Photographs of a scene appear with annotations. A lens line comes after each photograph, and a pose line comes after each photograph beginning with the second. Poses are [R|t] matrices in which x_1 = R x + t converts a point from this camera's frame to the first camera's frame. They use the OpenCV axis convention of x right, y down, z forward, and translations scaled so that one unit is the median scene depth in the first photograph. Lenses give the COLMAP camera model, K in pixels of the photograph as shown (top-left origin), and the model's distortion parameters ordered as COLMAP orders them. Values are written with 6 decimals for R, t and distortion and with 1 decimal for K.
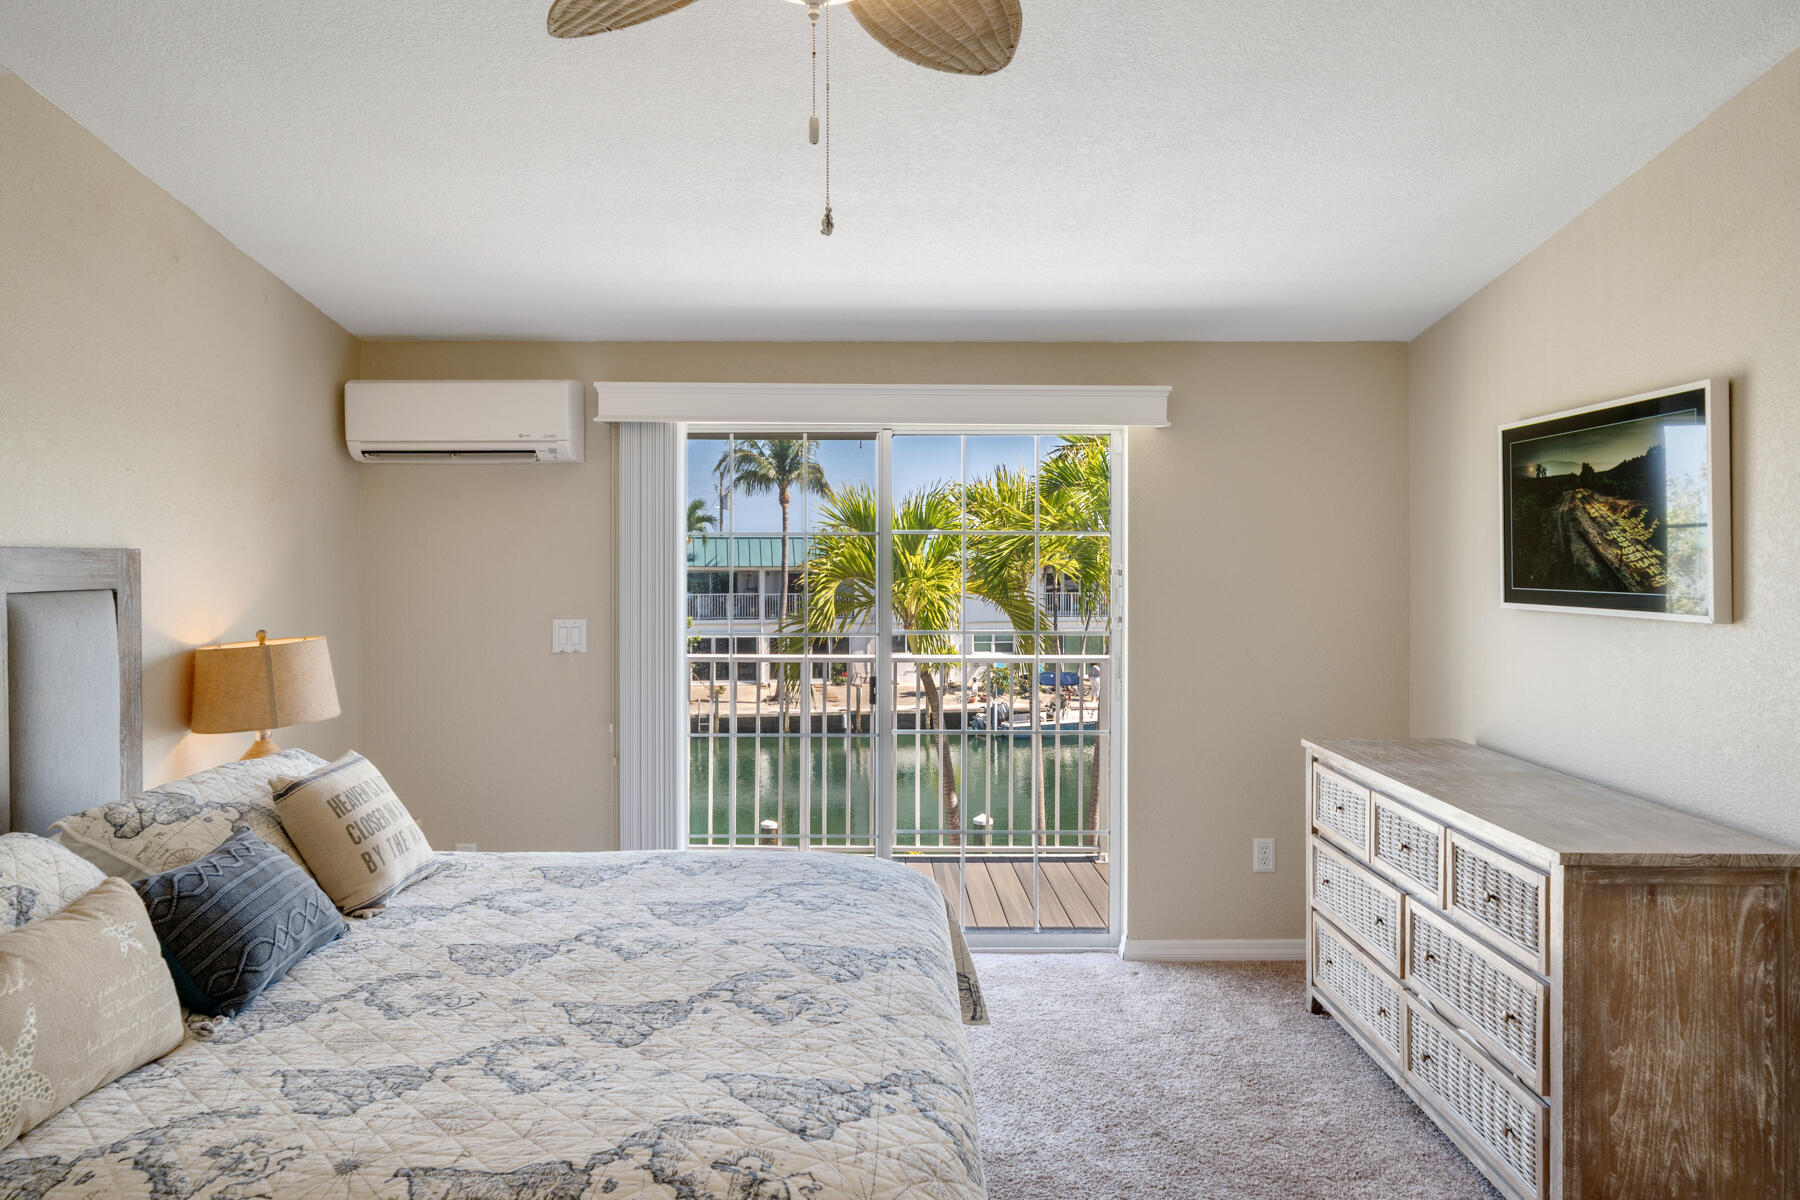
lens RADIAL K [[1264.0, 0, 901.3], [0, 1264.0, 576.8], [0, 0, 1]] dist [0.000405, 0.003270]
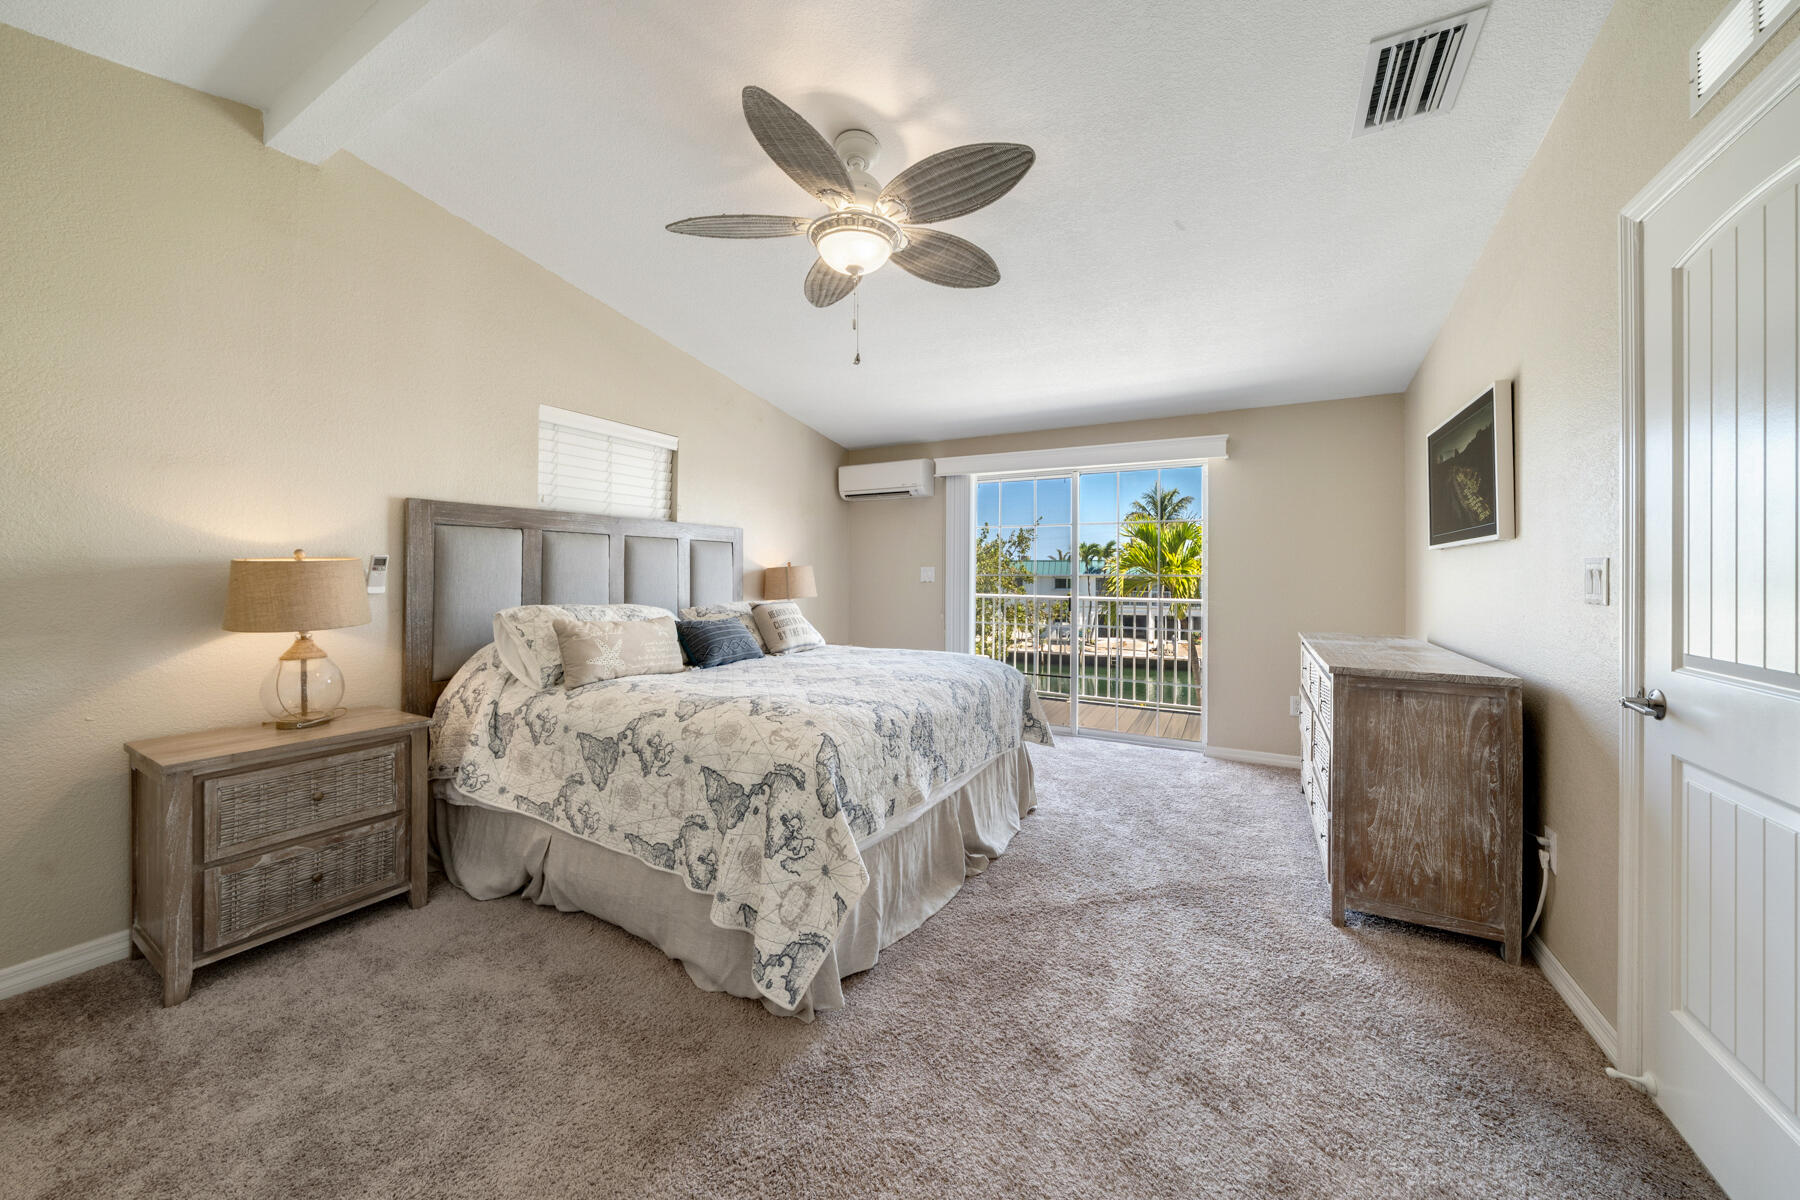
lens RADIAL K [[656.7, 0, 884.2], [0, 656.7, 578.2], [0, 0, 1]] dist [-0.001540, 0.000014]
pose [[0.868599, 0.007364, -0.495461, 0.432494], [-0.012654, 0.999893, -0.007322, 0.111808], [0.495354, 0.012630, 0.868599, -0.072842]]
